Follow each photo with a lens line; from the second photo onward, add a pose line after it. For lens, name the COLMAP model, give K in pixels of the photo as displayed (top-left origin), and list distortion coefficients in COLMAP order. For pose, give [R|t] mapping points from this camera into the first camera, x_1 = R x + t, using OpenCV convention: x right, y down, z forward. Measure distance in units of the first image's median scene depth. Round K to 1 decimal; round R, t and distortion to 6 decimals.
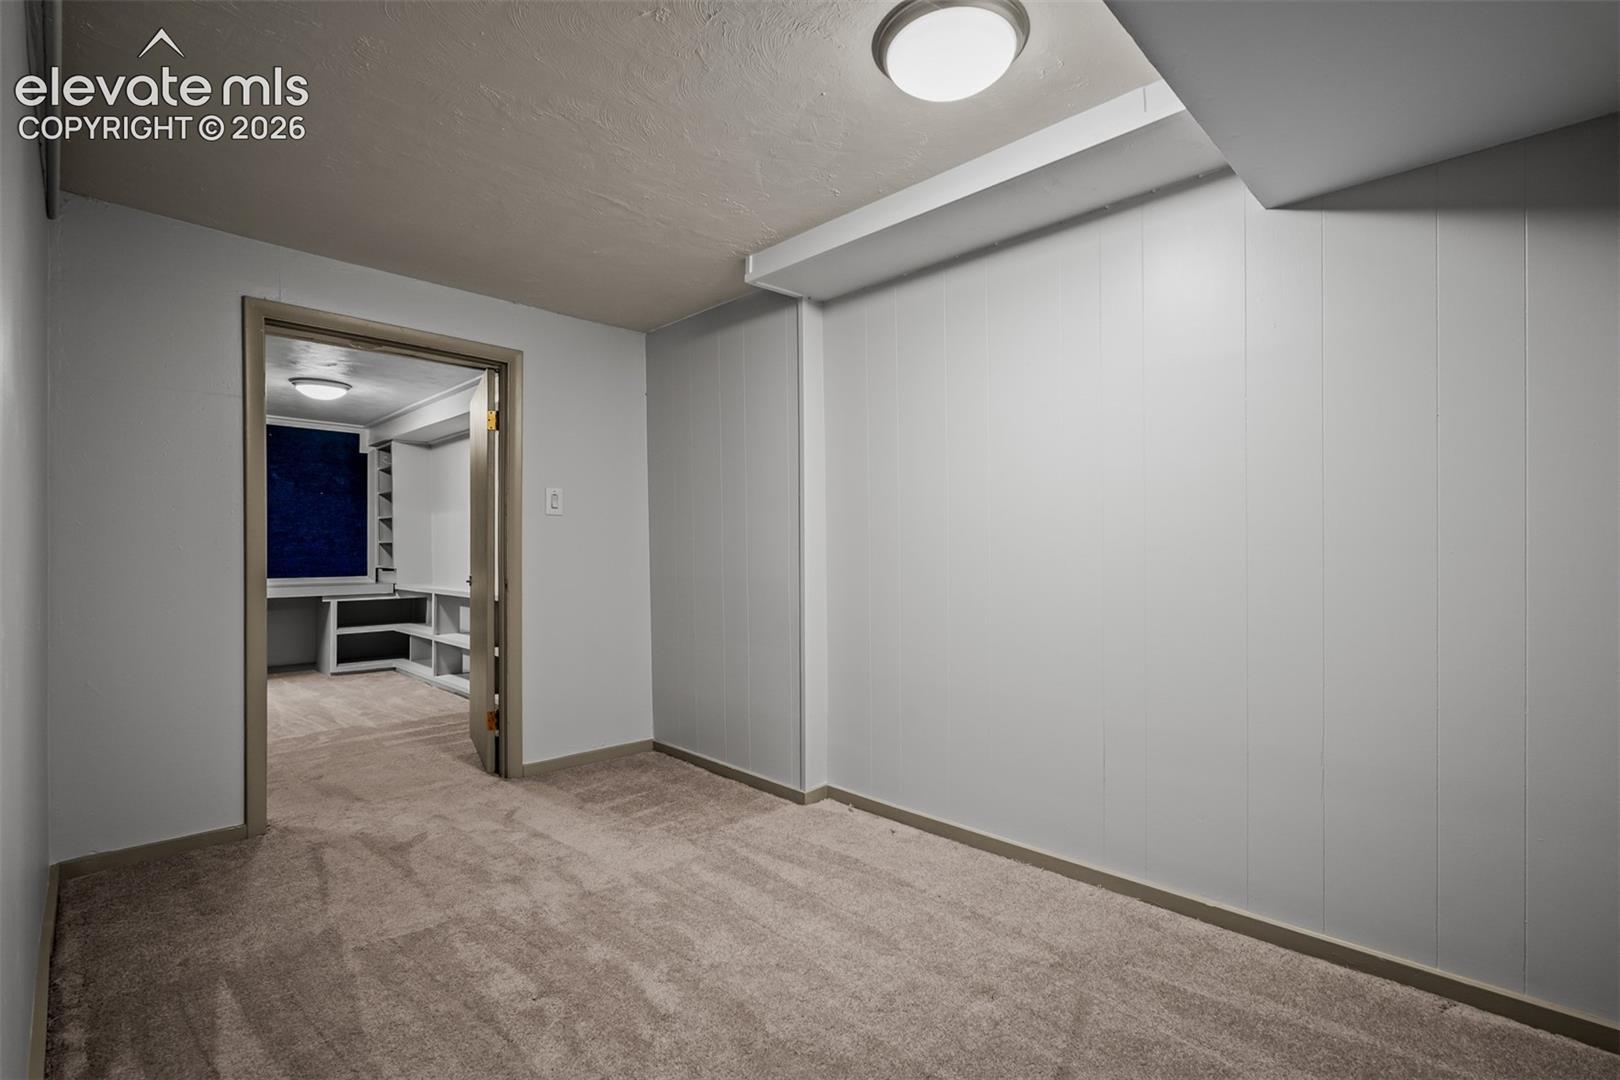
lens RADIAL K [[716.1, 0, 810.0], [0, 716.1, 540.0], [0, 0, 1]] dist [-0.003364, 0.000357]
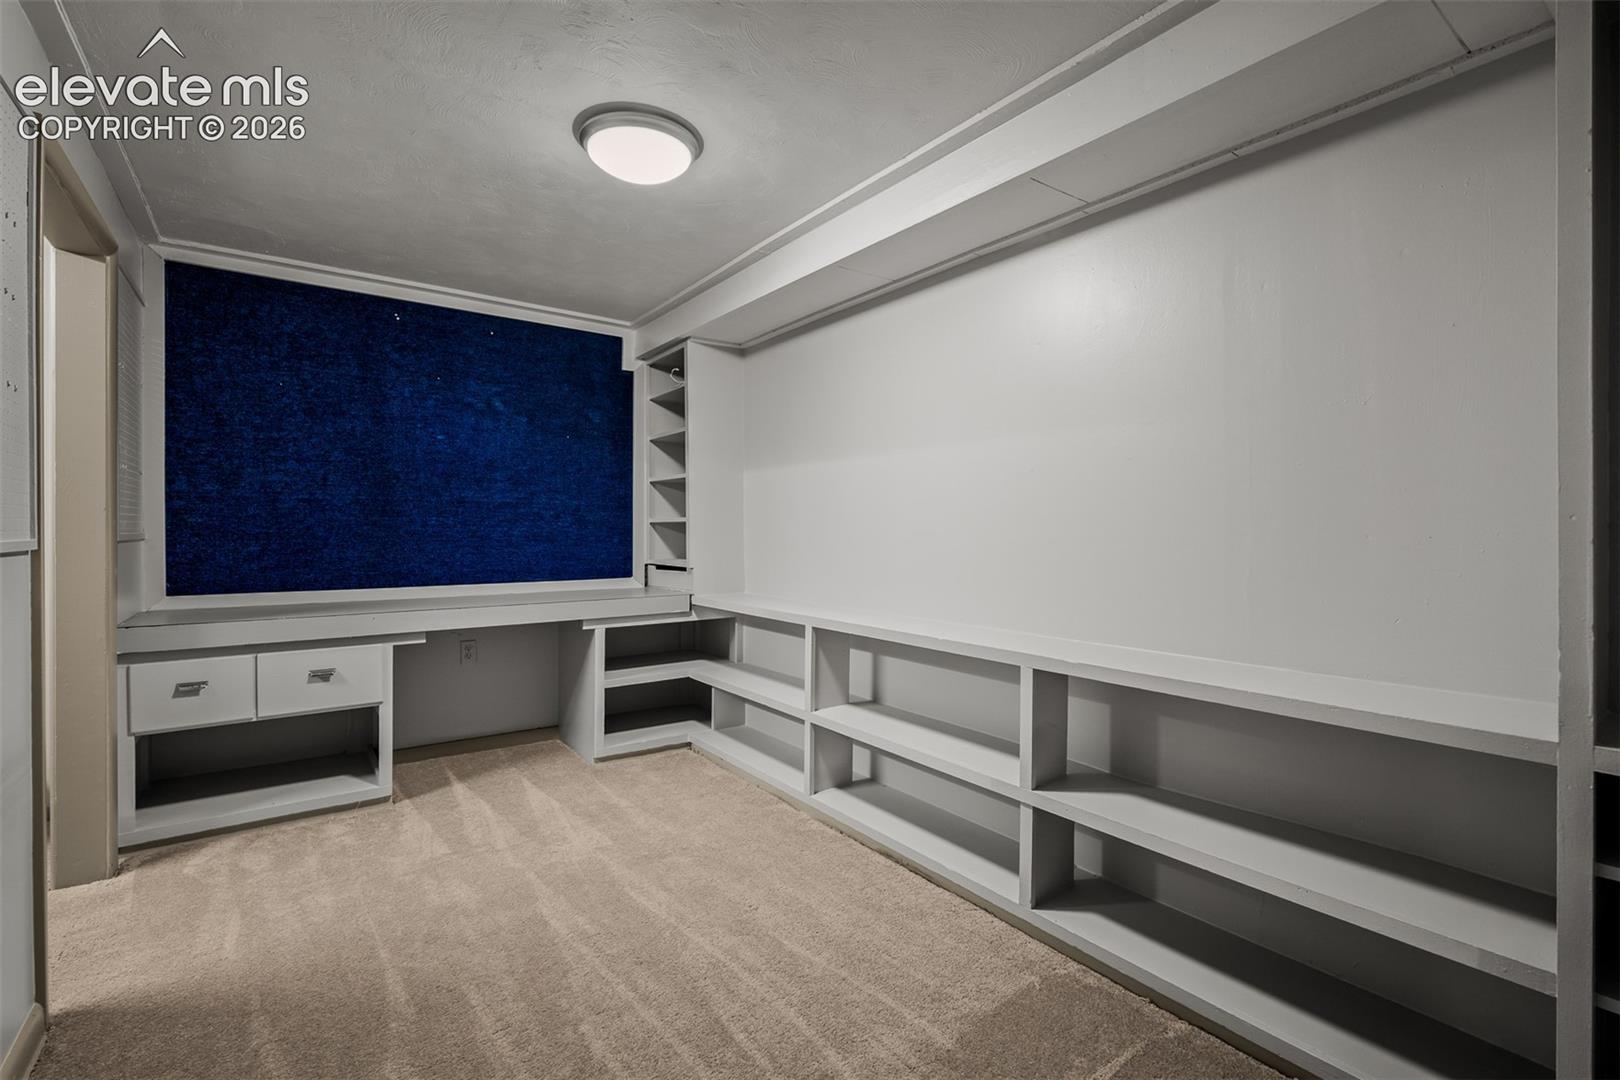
lens RADIAL K [[722.0, 0, 810.0], [0, 722.0, 540.0], [0, 0, 1]] dist [-0.001987, -0.000681]
pose [[0.984516, 0.009853, -0.175019, -0.381050], [-0.006260, 0.999758, 0.021068, 0.005327], [0.175184, -0.019647, 0.984340, 0.448811]]
